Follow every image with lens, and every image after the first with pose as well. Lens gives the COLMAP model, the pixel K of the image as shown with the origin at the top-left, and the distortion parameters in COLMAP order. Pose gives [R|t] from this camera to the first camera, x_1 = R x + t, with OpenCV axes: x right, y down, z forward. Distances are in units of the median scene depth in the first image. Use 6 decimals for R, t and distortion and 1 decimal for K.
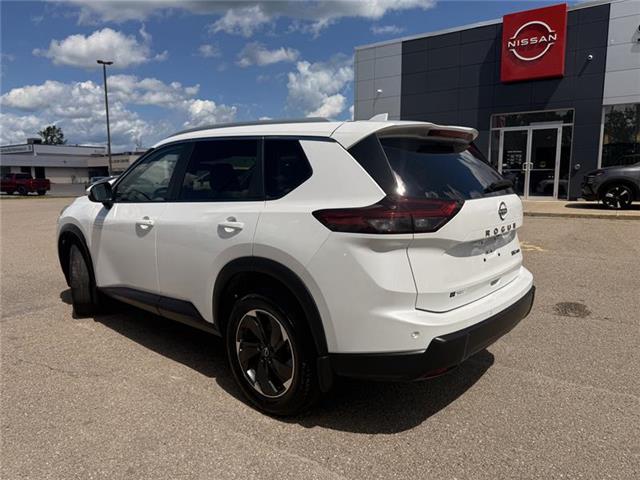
lens RADIAL K [[460.1, 0, 320.0], [0, 460.1, 240.0], [0, 0, 1]] dist [-0.001595, -0.001005]
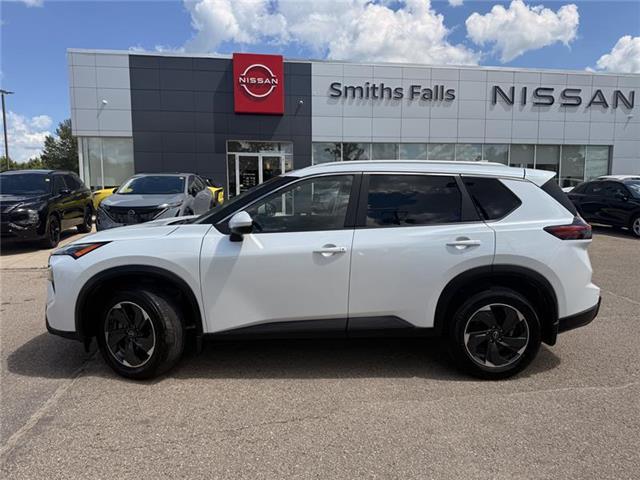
lens RADIAL K [[451.8, 0, 317.4], [0, 451.8, 256.9], [0, 0, 1]] dist [-0.003832, -0.007231]
pose [[0.715481, -0.090558, 0.692739, -0.285910], [0.088377, 0.995330, 0.038836, -0.016571], [-0.693020, 0.033436, 0.720142, 0.083291]]
